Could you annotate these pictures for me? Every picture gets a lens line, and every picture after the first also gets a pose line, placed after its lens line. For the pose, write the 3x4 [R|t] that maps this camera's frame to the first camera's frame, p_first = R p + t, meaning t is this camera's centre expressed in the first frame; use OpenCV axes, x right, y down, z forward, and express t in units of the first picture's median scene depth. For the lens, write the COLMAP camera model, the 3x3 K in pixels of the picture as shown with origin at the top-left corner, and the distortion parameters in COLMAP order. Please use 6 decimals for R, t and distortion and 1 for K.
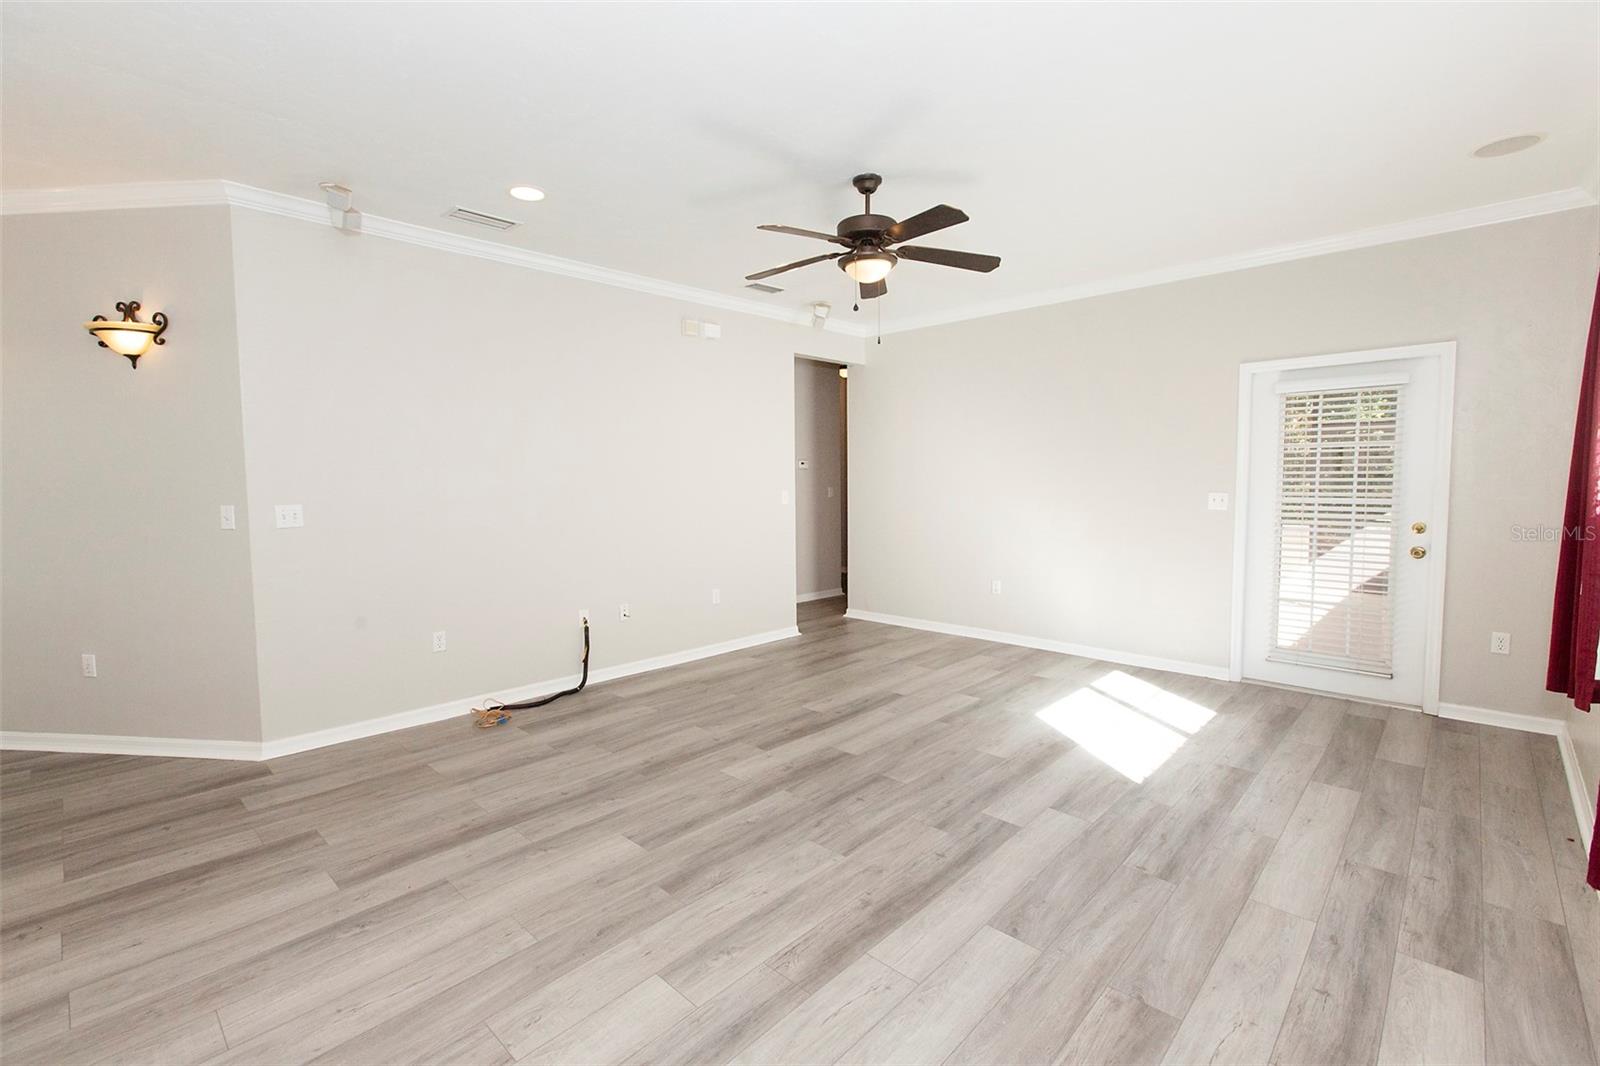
lens RADIAL K [[727.0, 0, 796.8], [0, 727.0, 525.3], [0, 0, 1]] dist [0.001094, -0.000202]
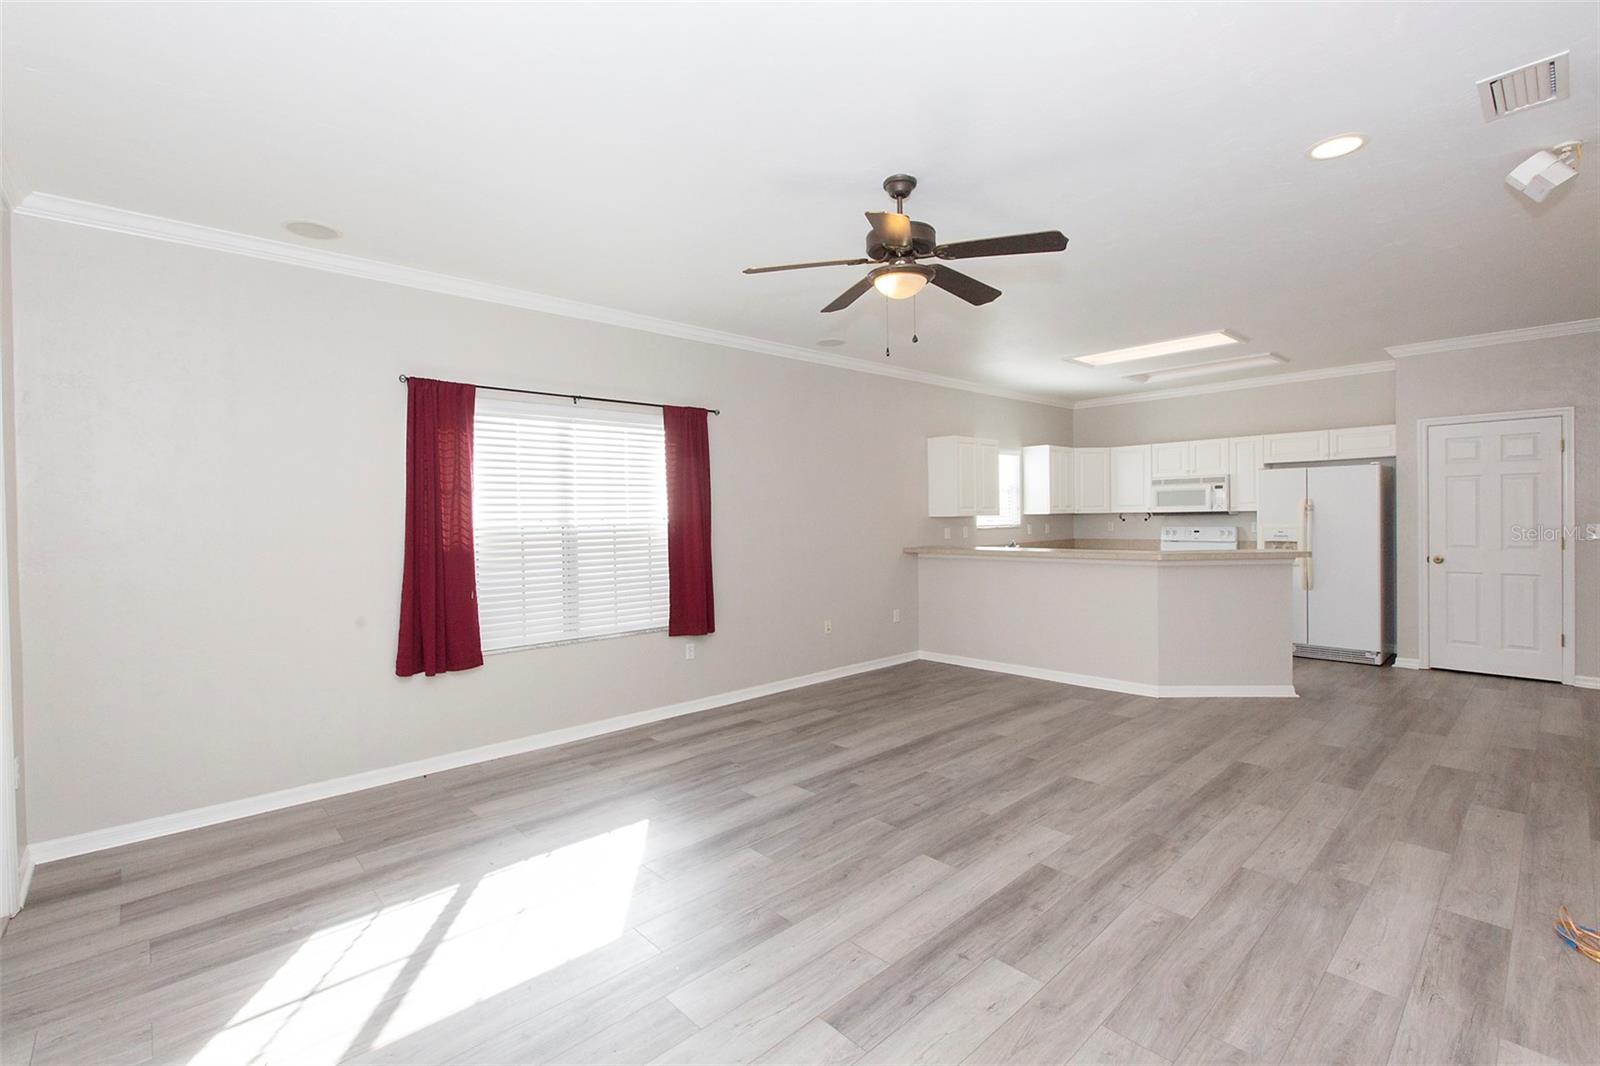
lens RADIAL K [[727.0, 0, 798.1], [0, 727.0, 530.4], [0, 0, 1]] dist [0.001094, -0.000202]
pose [[-0.997834, 0.023539, 0.061434, 0.179057], [0.028886, 0.995731, 0.087665, -0.137540], [-0.059108, 0.089250, -0.994254, 1.956199]]
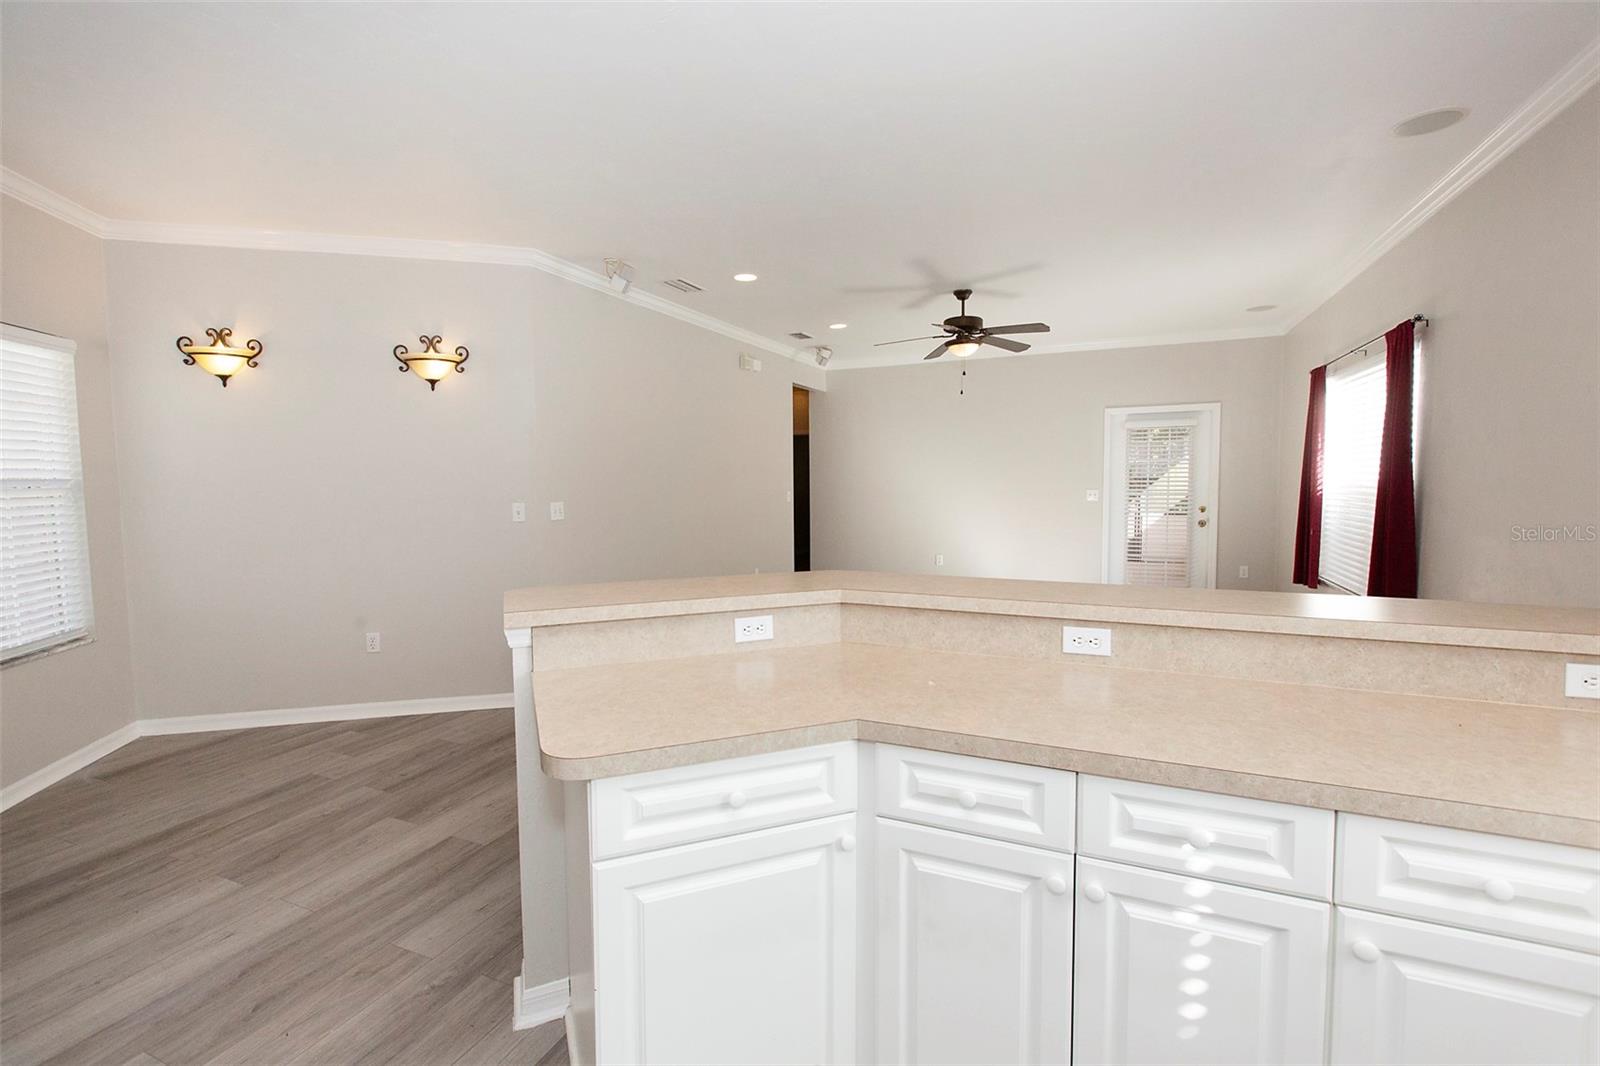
lens RADIAL K [[727.0, 0, 801.0], [0, 727.0, 532.5], [0, 0, 1]] dist [0.001094, -0.000202]
pose [[0.936681, -0.026318, 0.349193, -0.765296], [0.024789, 0.999654, 0.008847, 0.024311], [-0.349305, 0.000370, 0.937009, -0.342289]]
